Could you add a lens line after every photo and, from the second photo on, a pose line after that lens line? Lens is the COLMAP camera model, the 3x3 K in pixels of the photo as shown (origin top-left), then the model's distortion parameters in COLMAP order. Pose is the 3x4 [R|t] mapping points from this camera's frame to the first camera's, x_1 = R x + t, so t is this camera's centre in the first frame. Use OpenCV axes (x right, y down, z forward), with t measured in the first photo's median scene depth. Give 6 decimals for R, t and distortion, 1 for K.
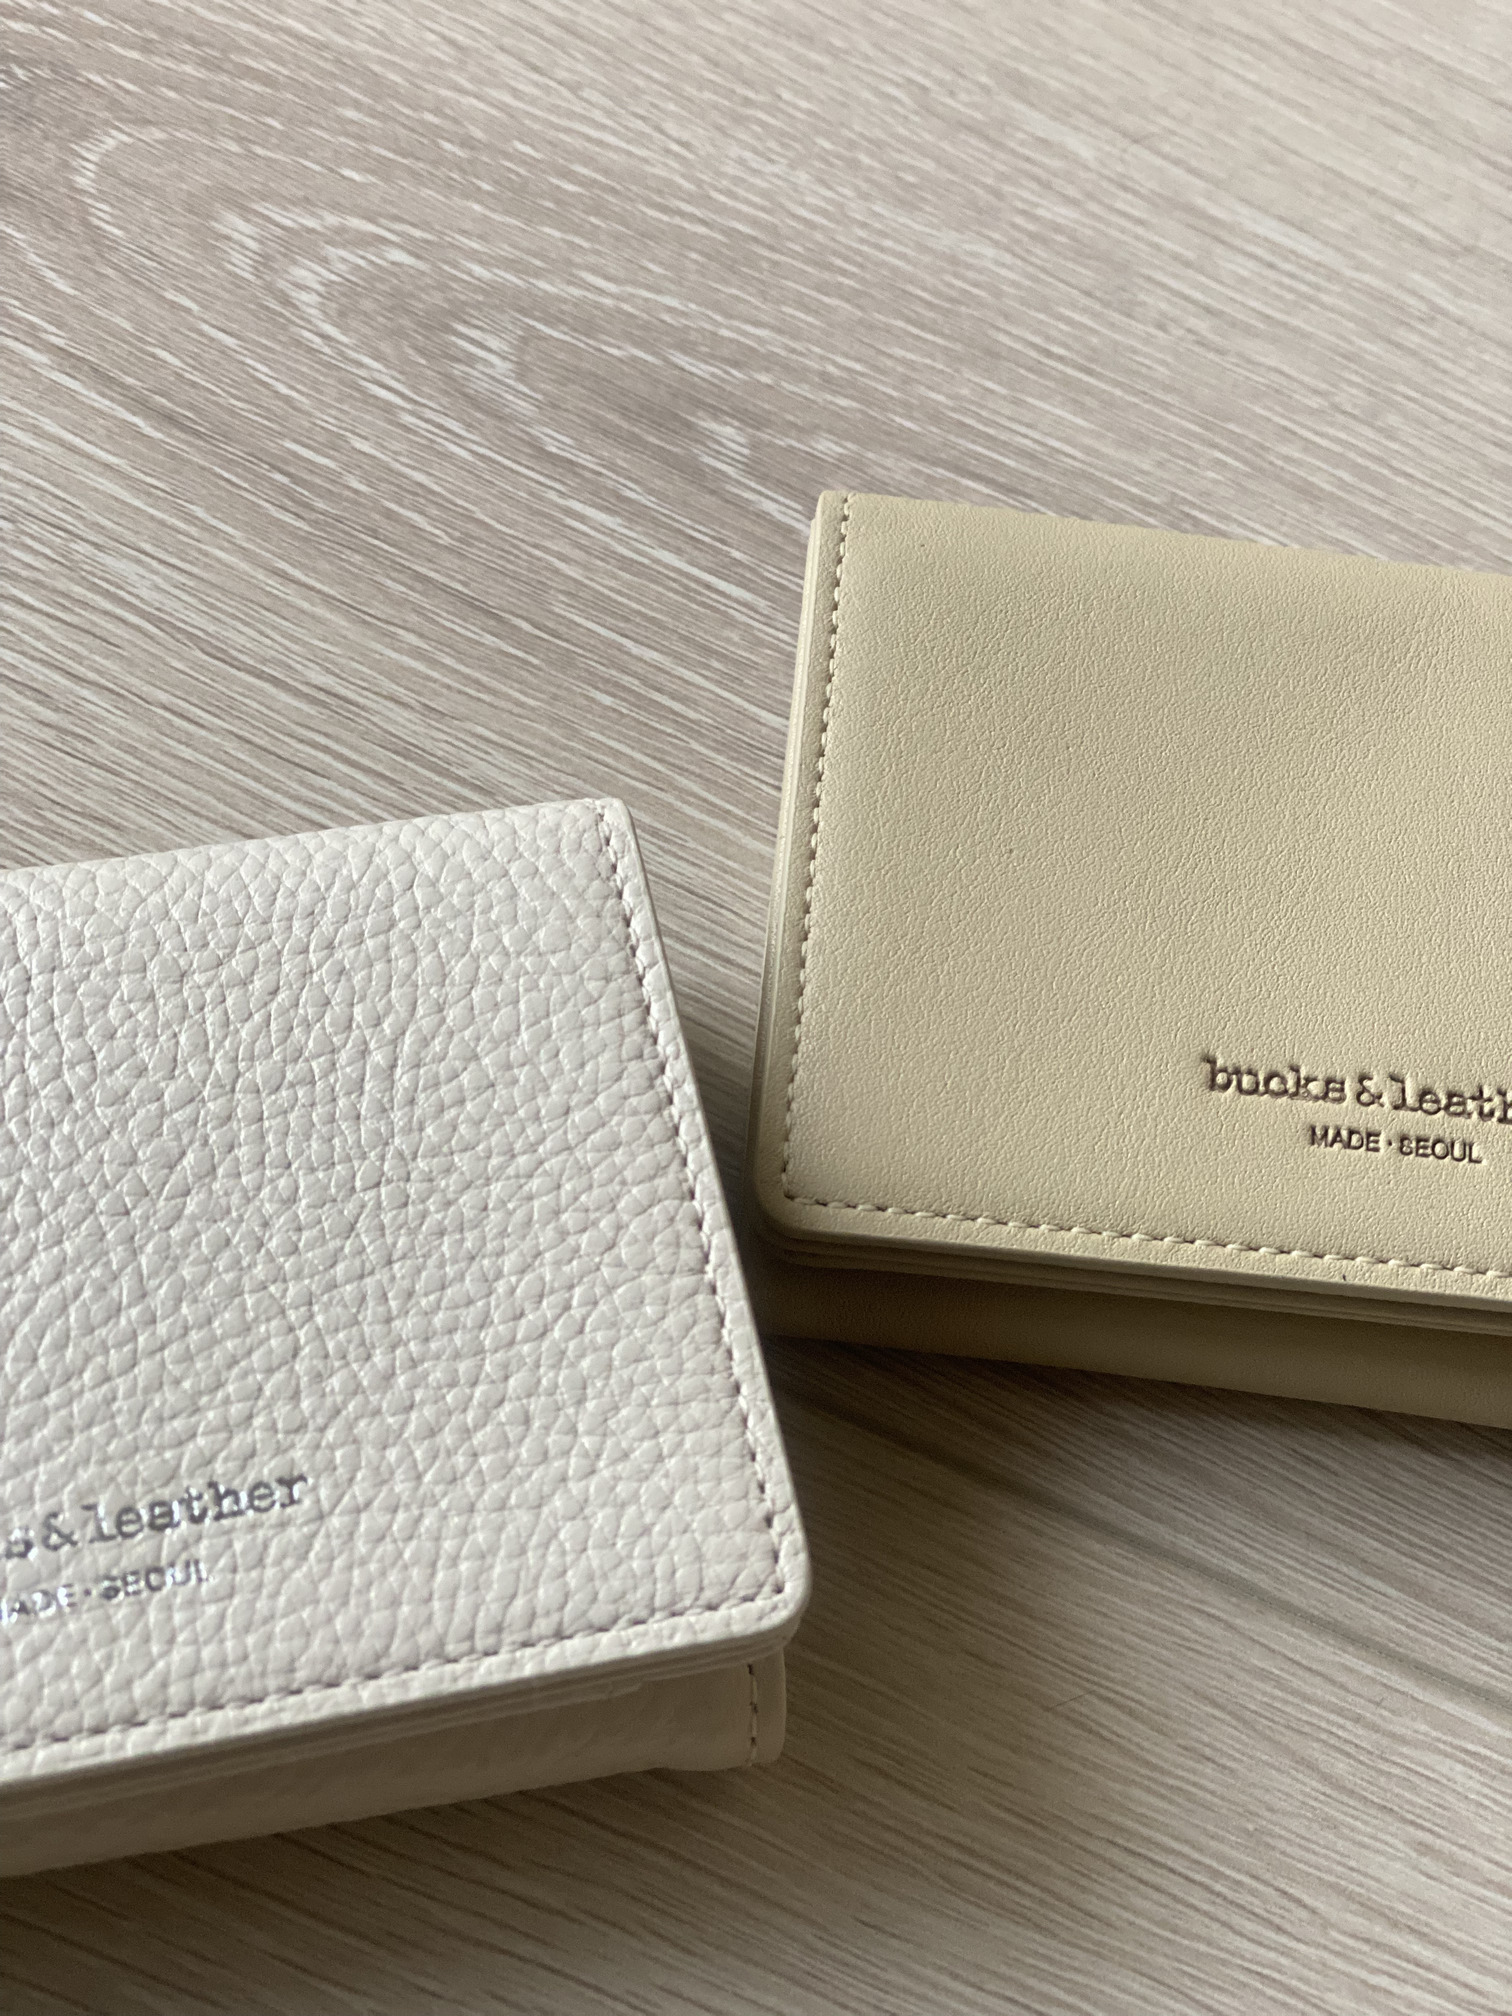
lens RADIAL K [[3003.6, 0, 794.0], [0, 3003.6, 1003.6], [0, 0, 1]] dist [-0.013052, 0.113990]
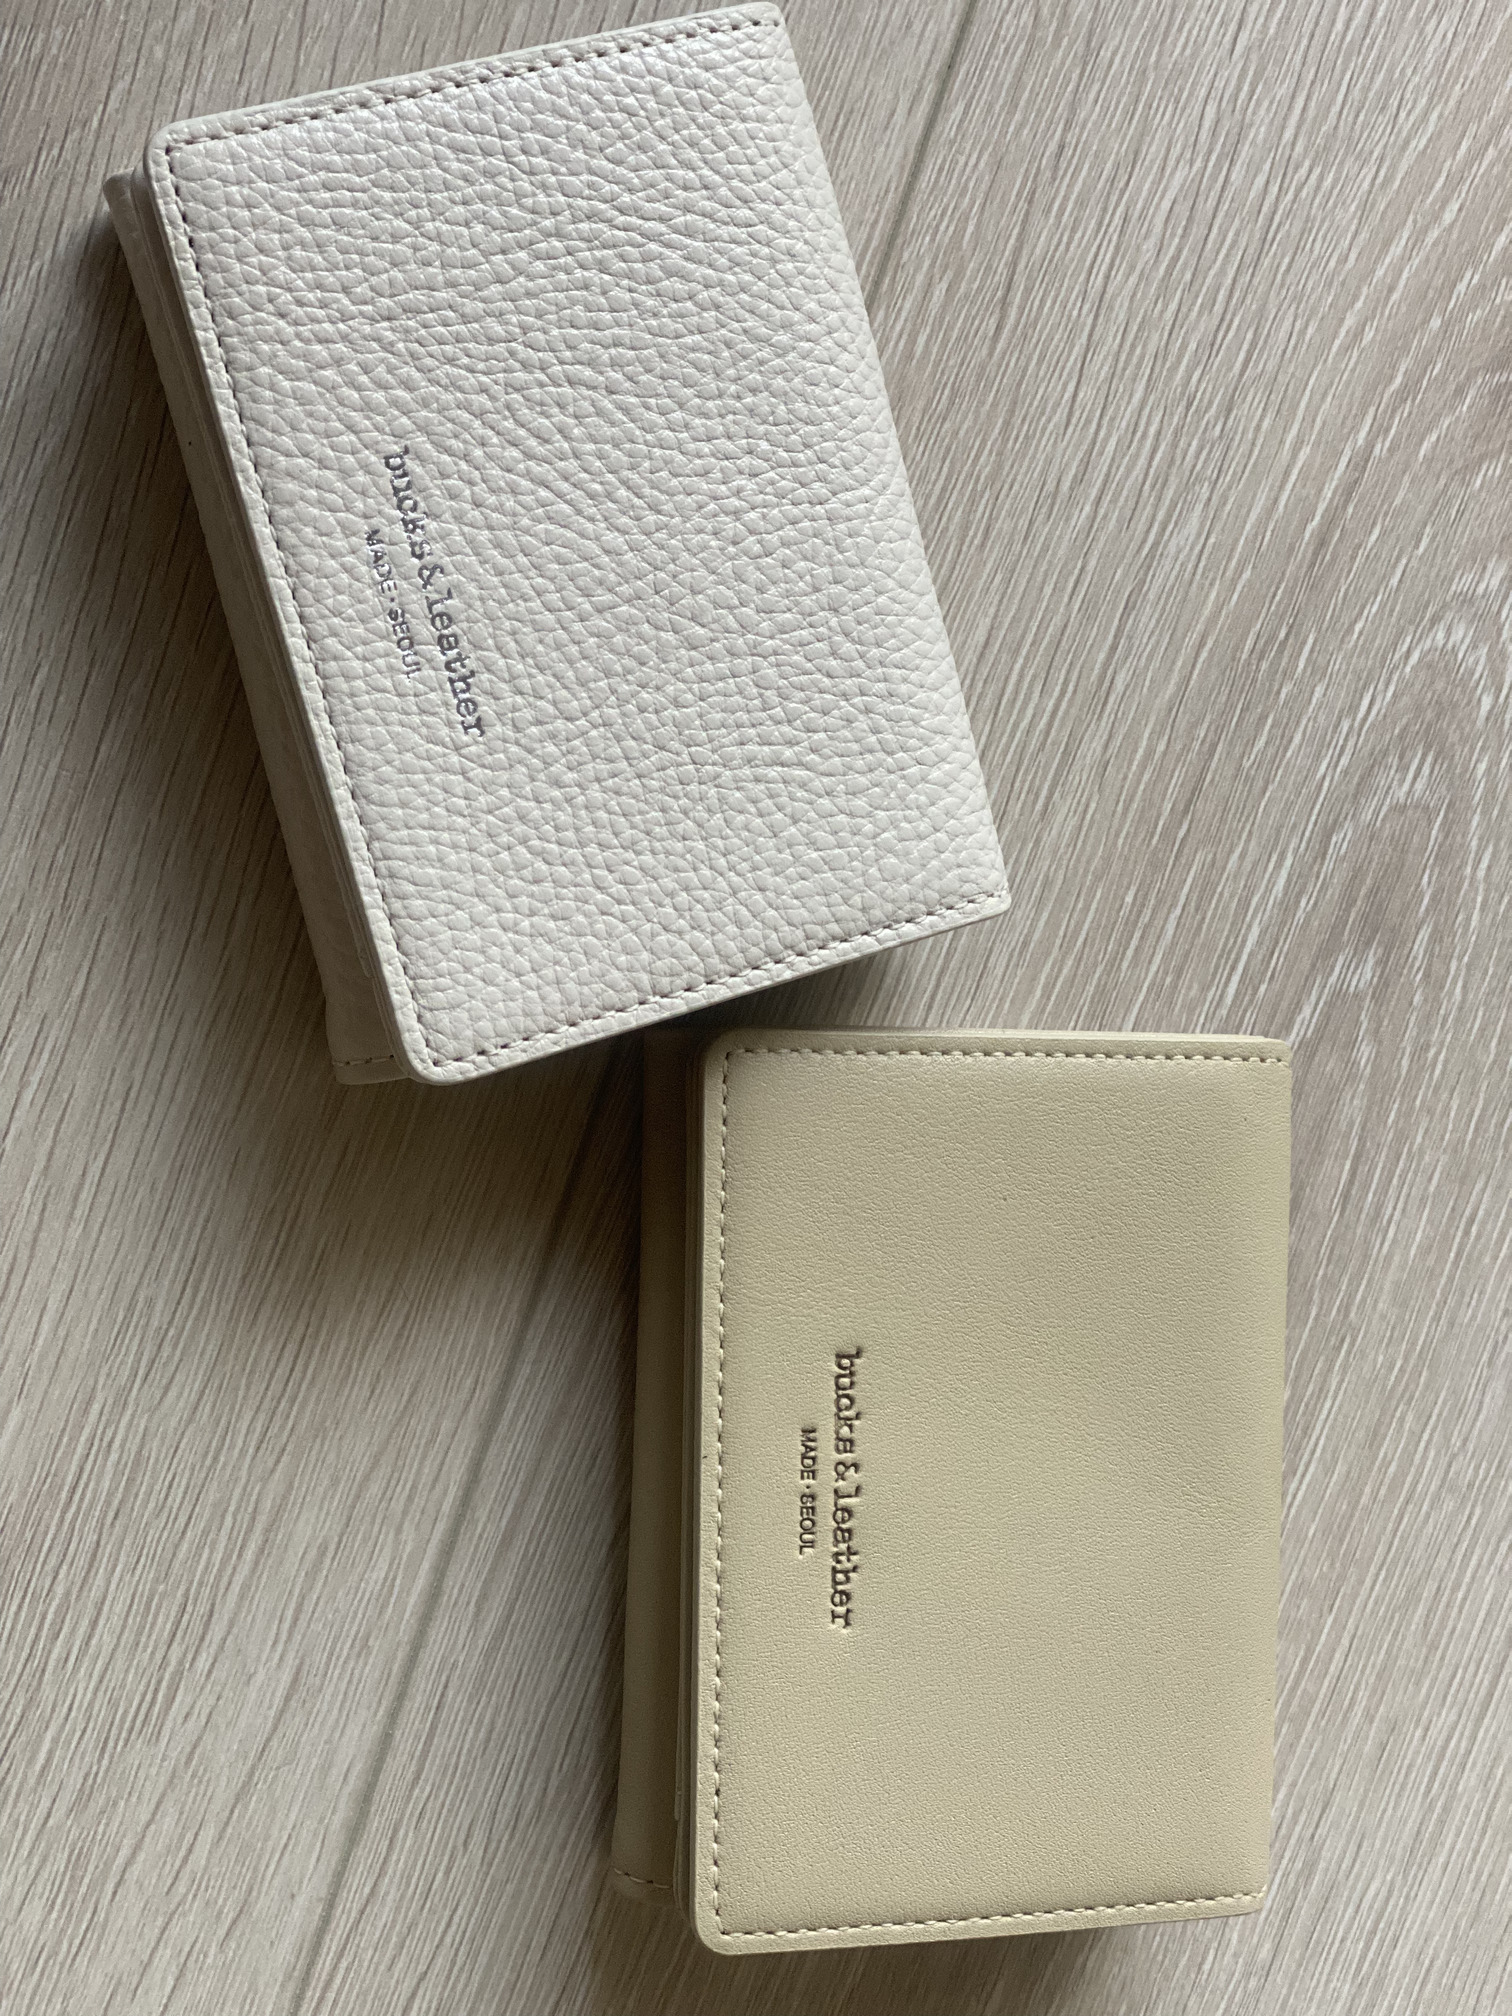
lens RADIAL K [[2954.7, 0, 751.2], [0, 2954.7, 1096.0], [0, 0, 1]] dist [-0.057698, 0.212057]
pose [[0.085942, 0.995354, -0.043413, 0.082959], [-0.980908, 0.092164, 0.171248, -0.192648], [0.174454, 0.027866, 0.984271, -0.376214]]
